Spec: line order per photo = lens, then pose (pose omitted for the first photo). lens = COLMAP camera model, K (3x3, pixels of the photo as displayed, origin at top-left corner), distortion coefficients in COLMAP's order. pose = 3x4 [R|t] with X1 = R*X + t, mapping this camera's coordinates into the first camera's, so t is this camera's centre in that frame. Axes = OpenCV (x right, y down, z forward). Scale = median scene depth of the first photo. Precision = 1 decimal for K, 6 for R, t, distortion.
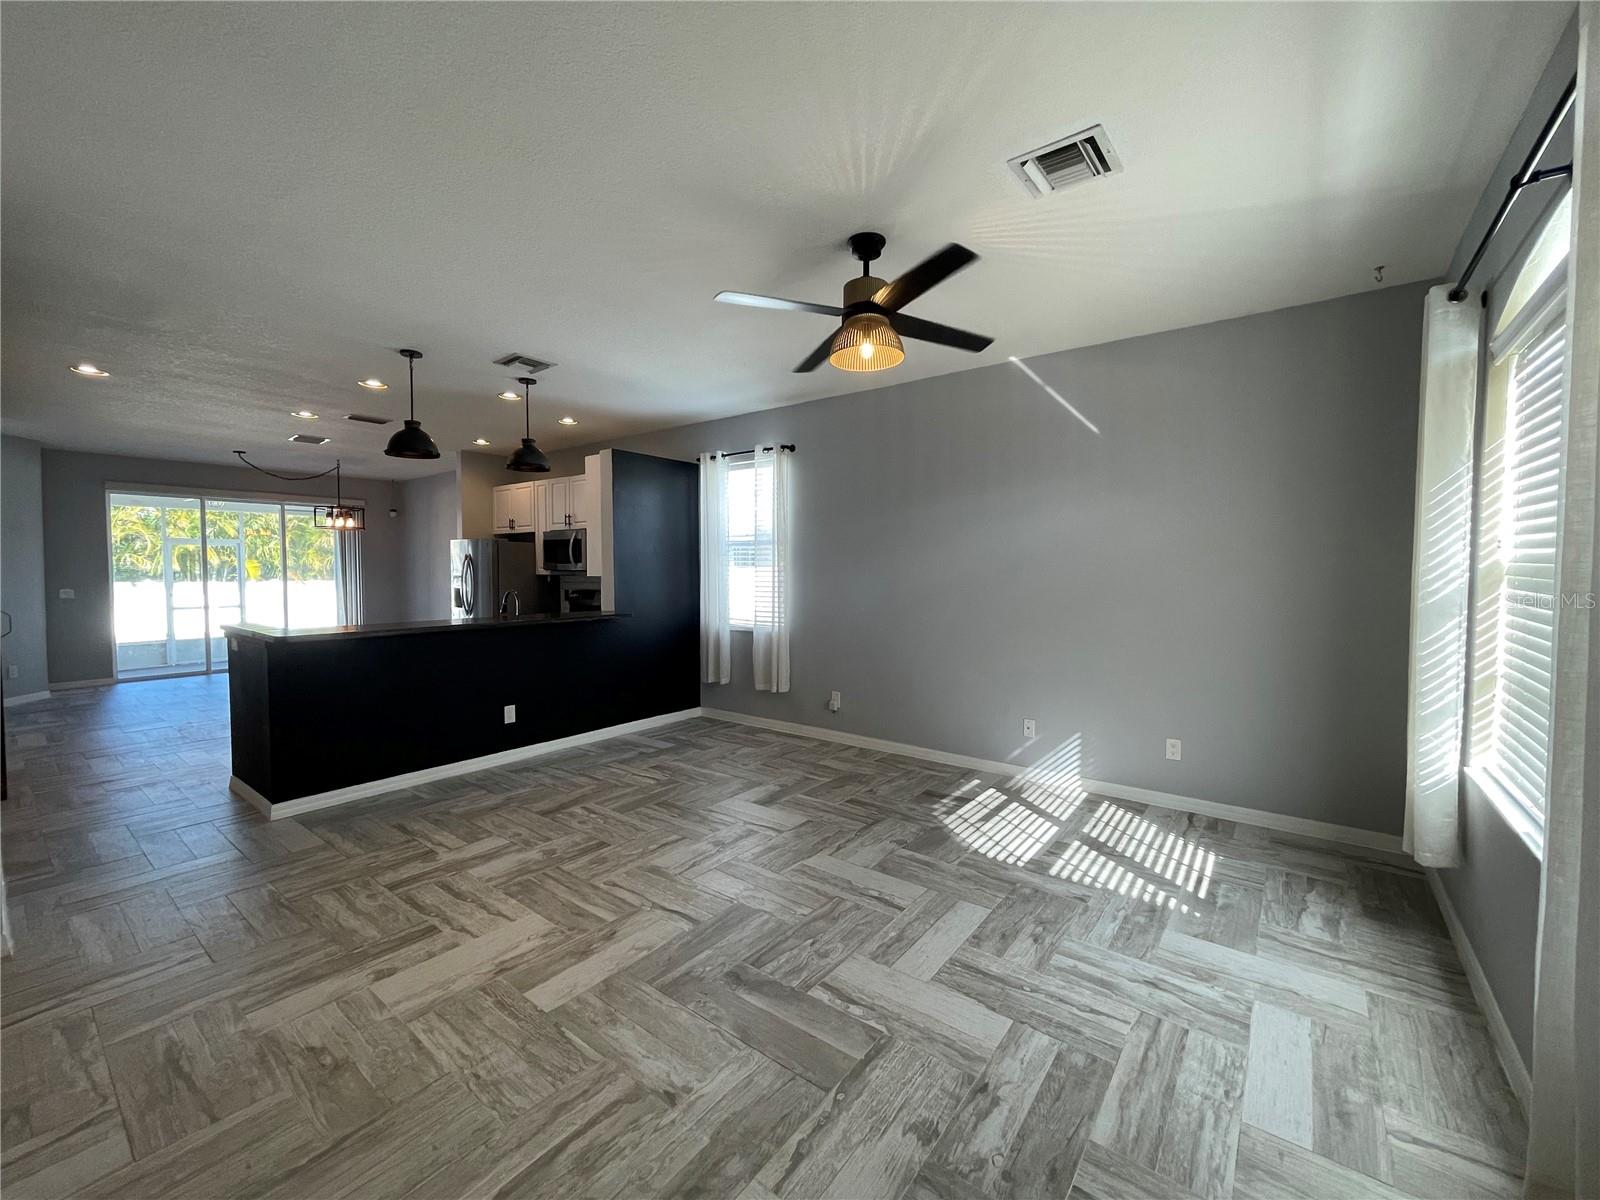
lens RADIAL K [[649.0, 0, 800.3], [0, 649.0, 601.2], [0, 0, 1]] dist [-0.011243, 0.003447]
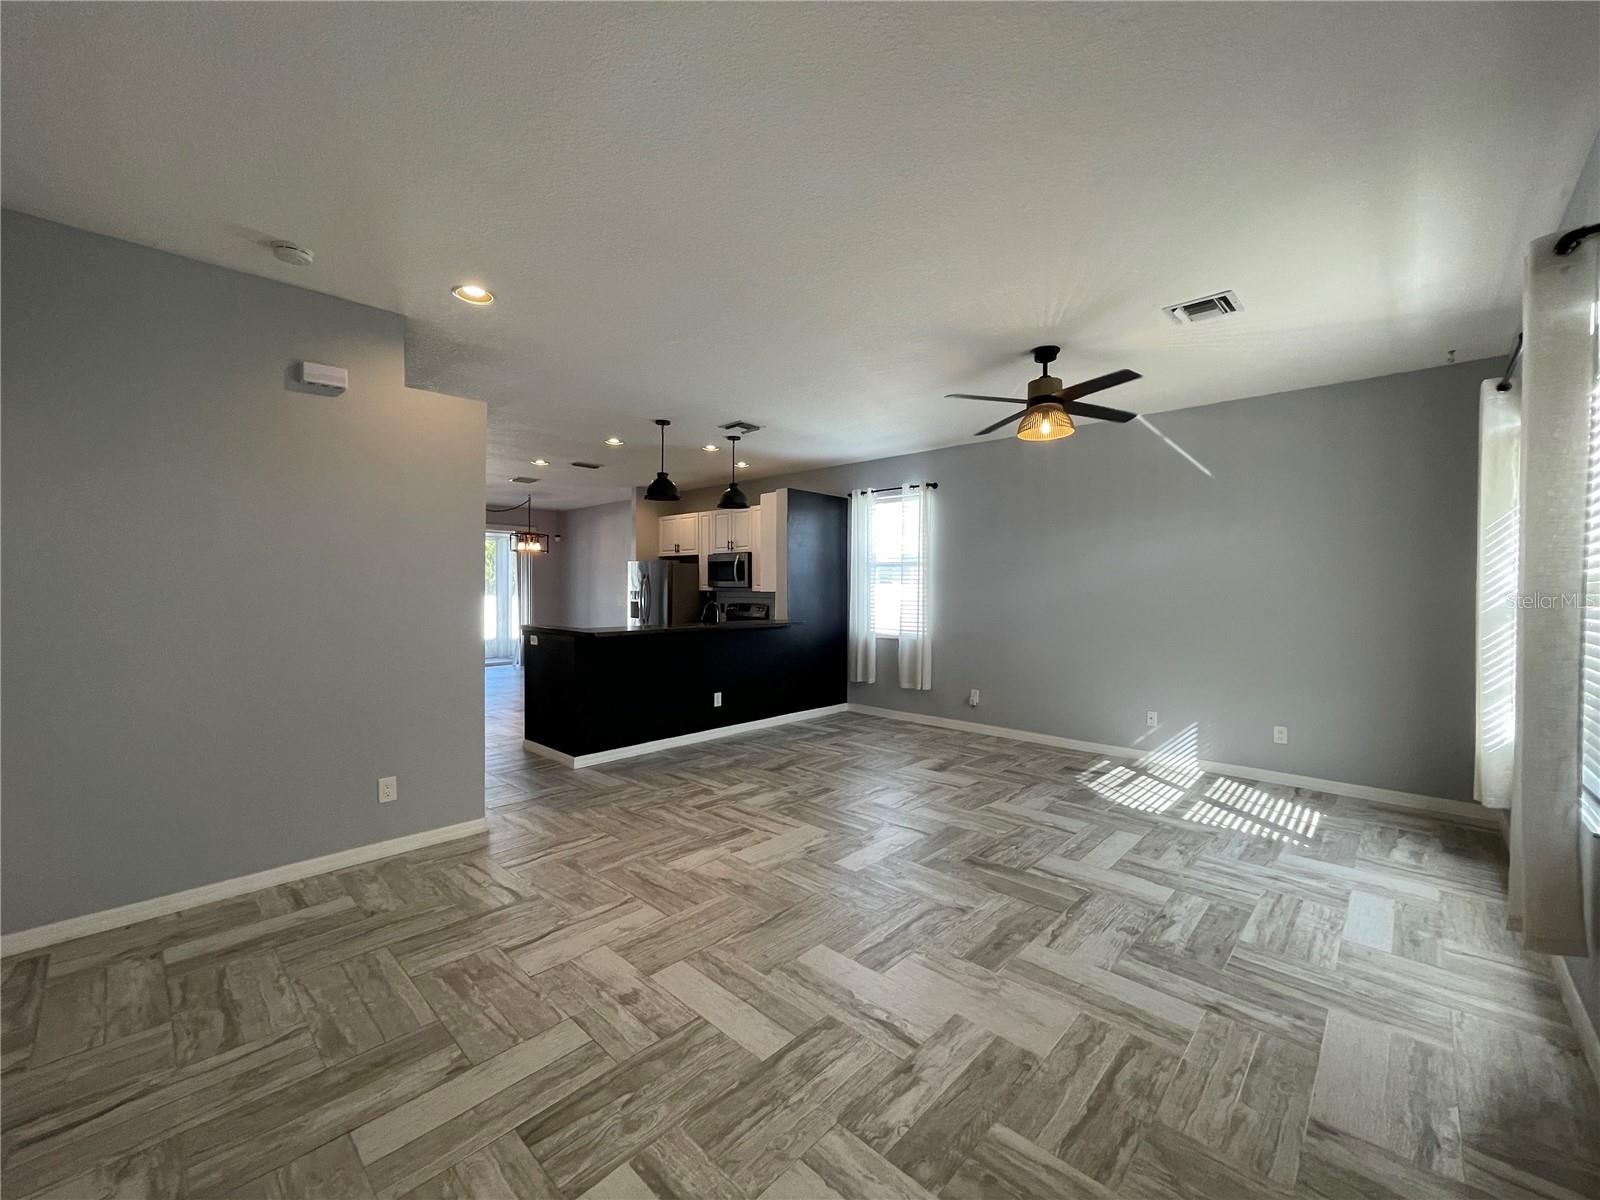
lens RADIAL K [[649.0, 0, 797.6], [0, 649.0, 600.4], [0, 0, 1]] dist [-0.011243, 0.003447]
pose [[0.994558, 0.005297, -0.104048, -0.254507], [-0.008503, 0.999502, -0.030387, 0.027200], [0.103835, 0.031106, 0.994108, -0.388022]]
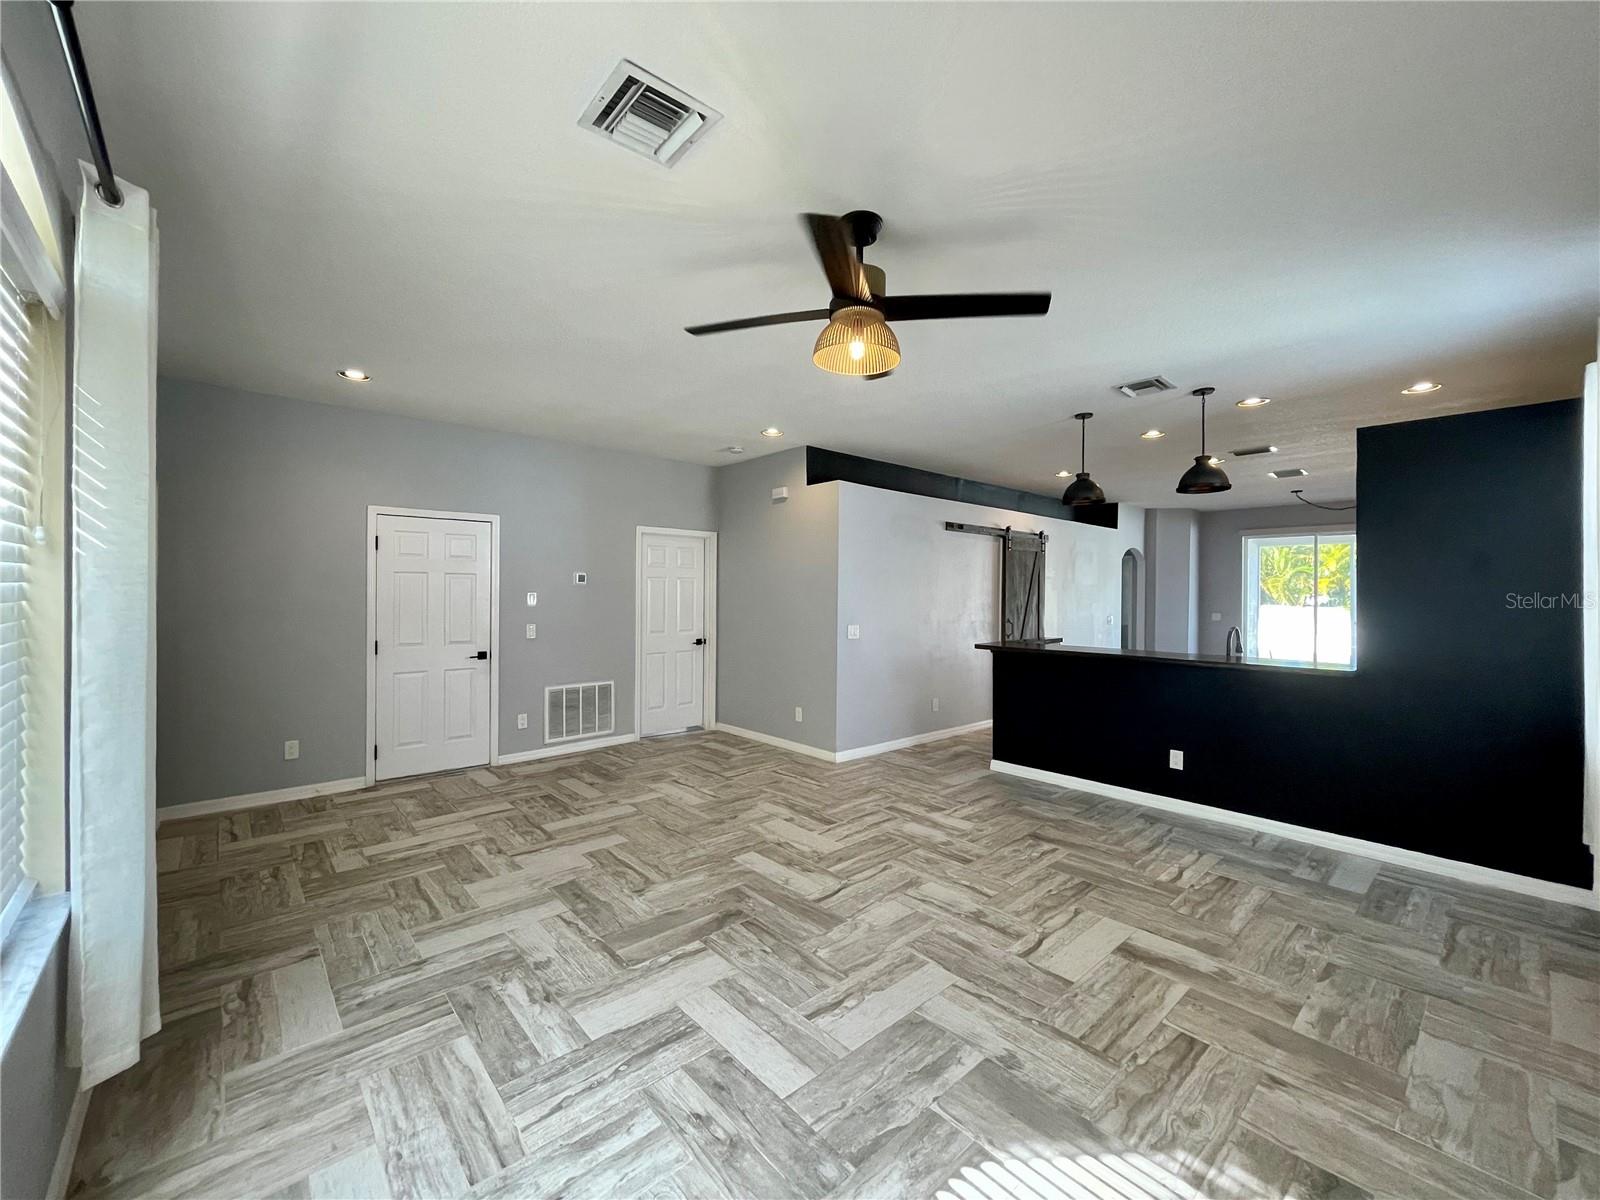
lens RADIAL K [[649.0, 0, 805.2], [0, 649.0, 597.5], [0, 0, 1]] dist [-0.011243, 0.003447]
pose [[-0.177281, 0.006611, -0.984138, 0.862243], [-0.056435, 0.998264, 0.016872, -0.065671], [0.982541, 0.058531, -0.176600, 0.990955]]
